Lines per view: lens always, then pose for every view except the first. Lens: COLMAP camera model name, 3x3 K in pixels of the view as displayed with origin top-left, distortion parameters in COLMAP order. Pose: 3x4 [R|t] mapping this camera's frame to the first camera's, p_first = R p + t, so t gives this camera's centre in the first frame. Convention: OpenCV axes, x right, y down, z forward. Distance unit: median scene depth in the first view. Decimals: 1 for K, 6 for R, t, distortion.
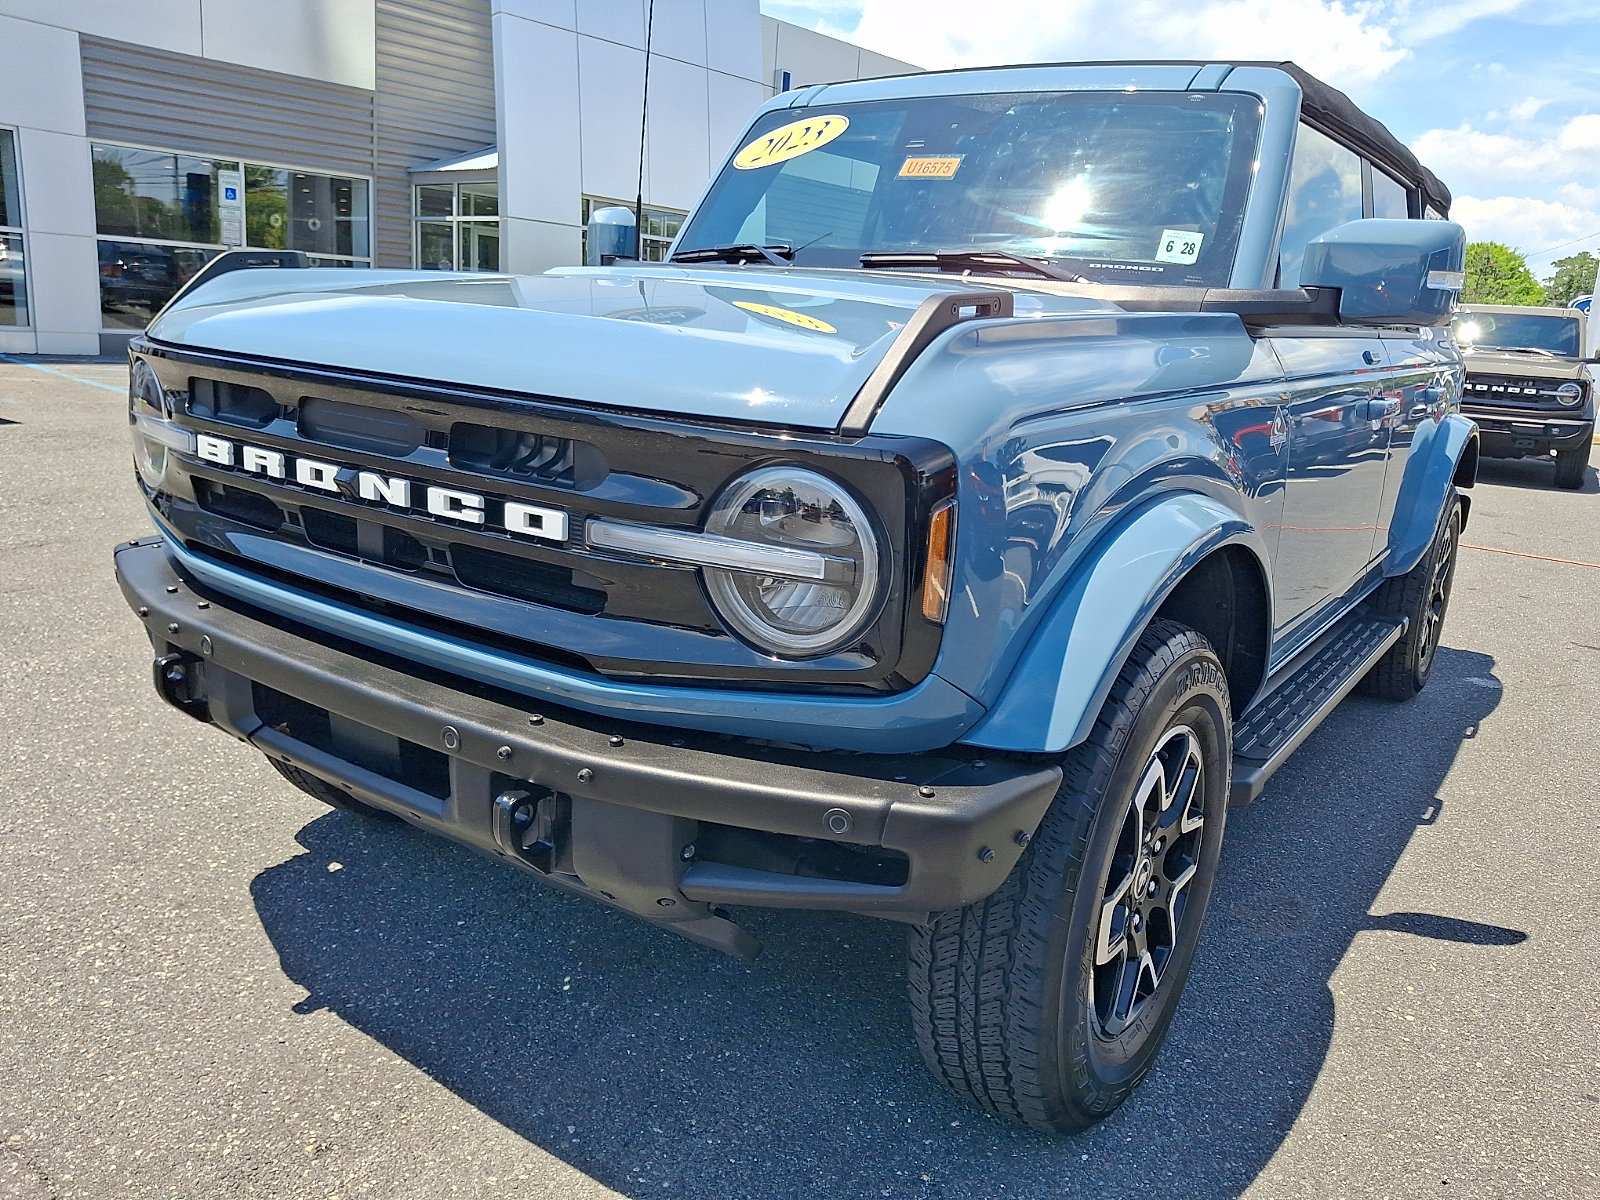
lens RADIAL K [[1189.8, 0, 816.1], [0, 1189.8, 588.5], [0, 0, 1]] dist [0.052321, -0.091766]
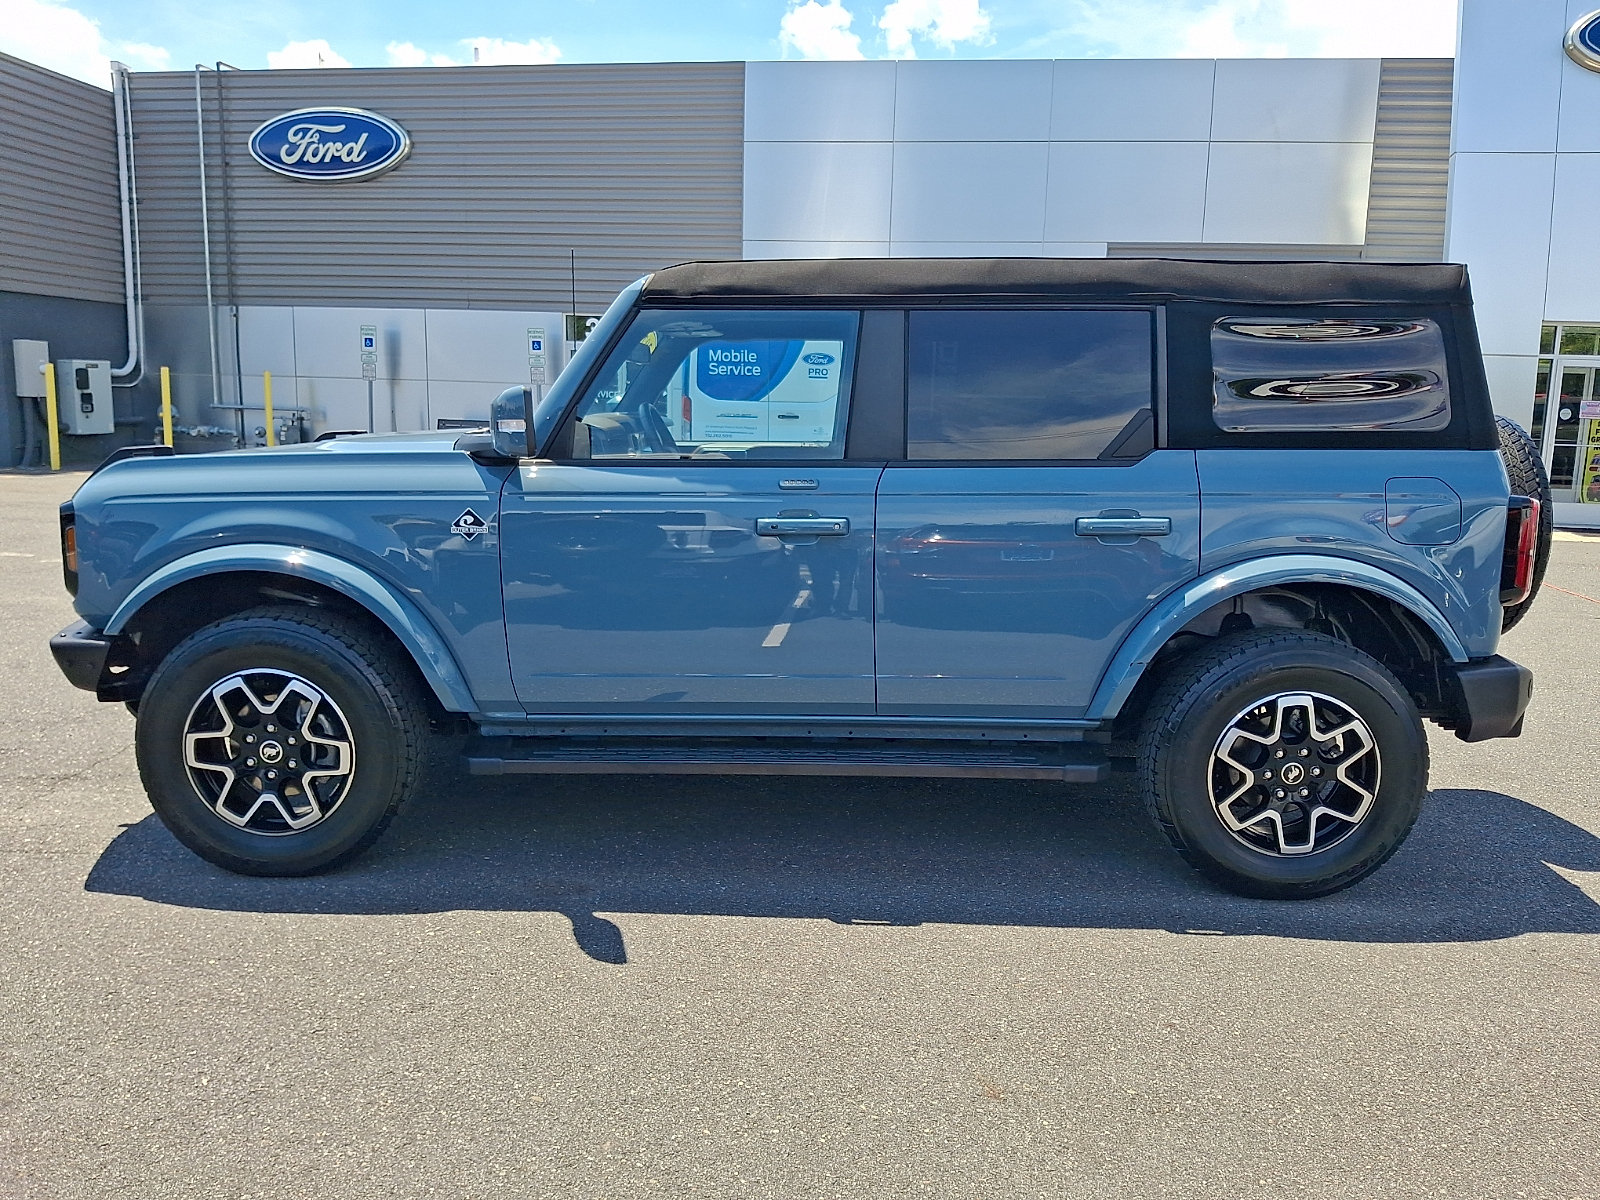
lens RADIAL K [[1189.8, 0, 821.8], [0, 1189.8, 582.6], [0, 0, 1]] dist [0.052321, -0.091766]
pose [[0.561860, 0.069615, -0.824298, 1.946281], [-0.168245, 0.985243, -0.031472, -0.087096], [0.809943, 0.156367, 0.565281, 0.518330]]
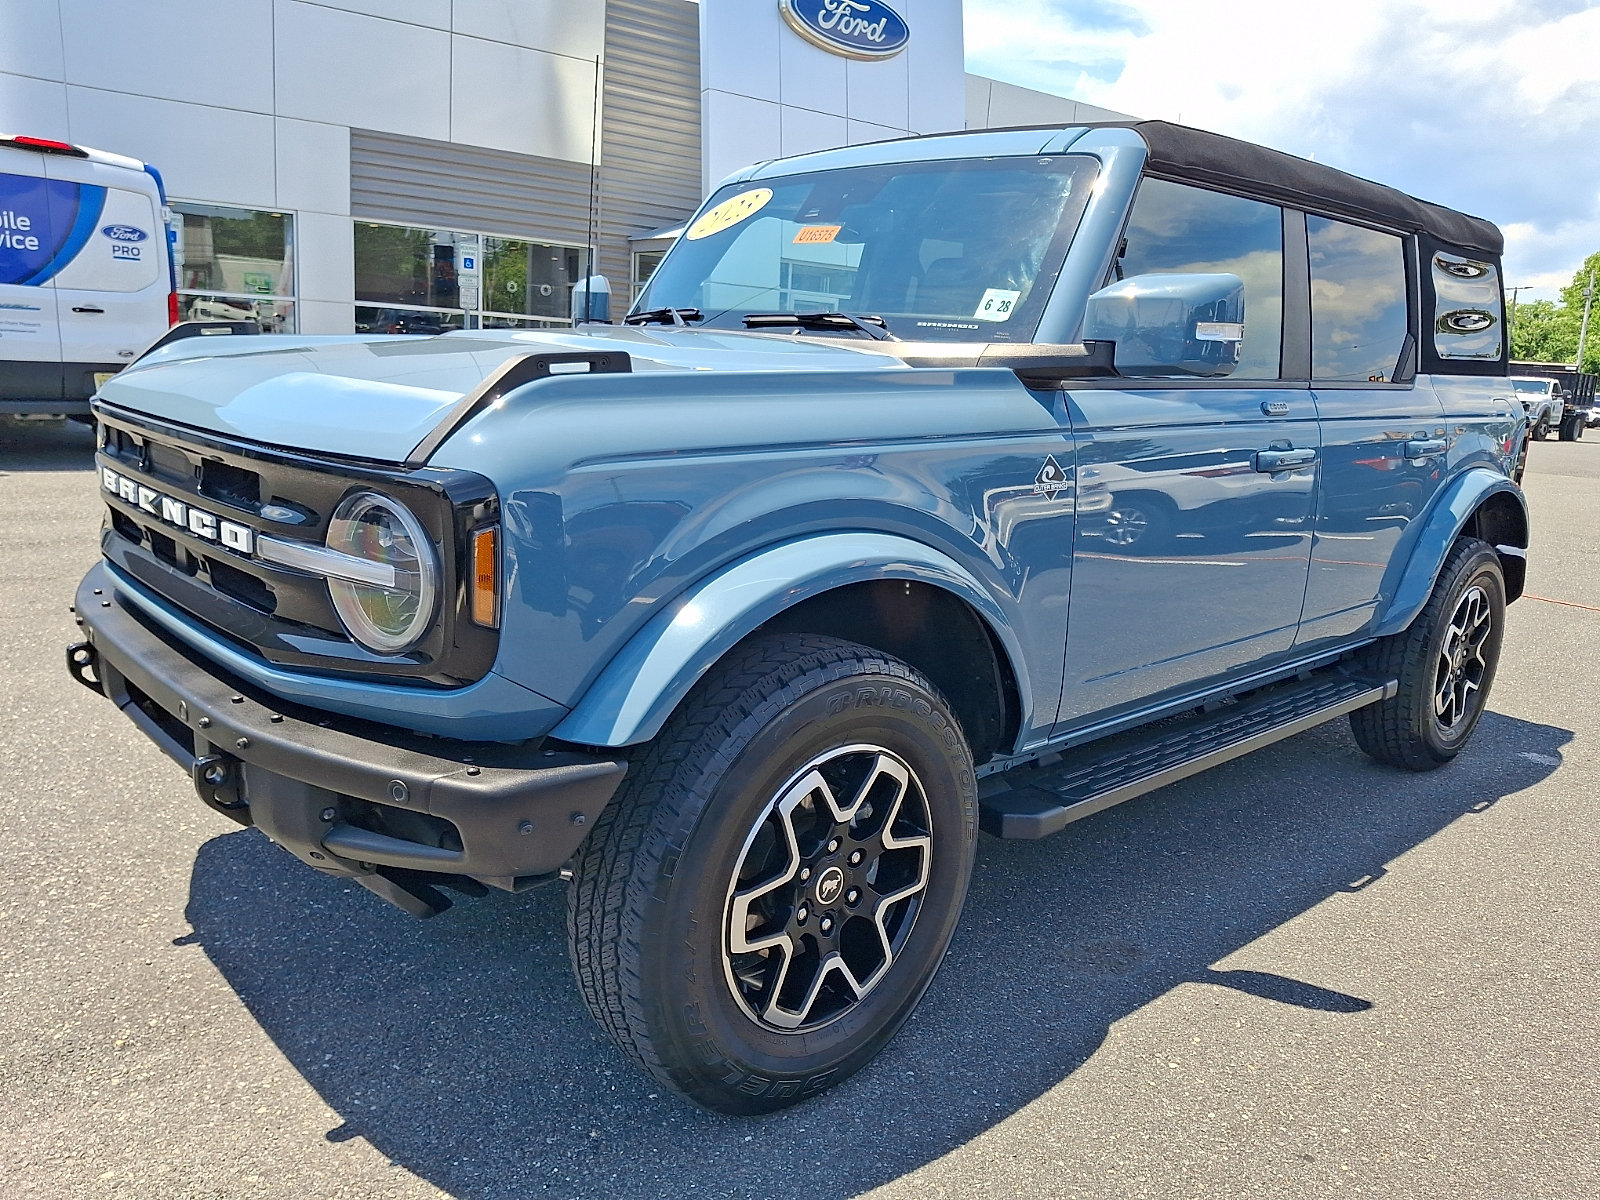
lens RADIAL K [[1189.8, 0, 799.5], [0, 1189.8, 593.9], [0, 0, 1]] dist [0.052321, -0.091766]
pose [[0.976462, 0.033421, -0.213084, 0.401852], [-0.041585, 0.998558, -0.033944, 0.013800], [0.211642, 0.042006, 0.976444, -0.060724]]
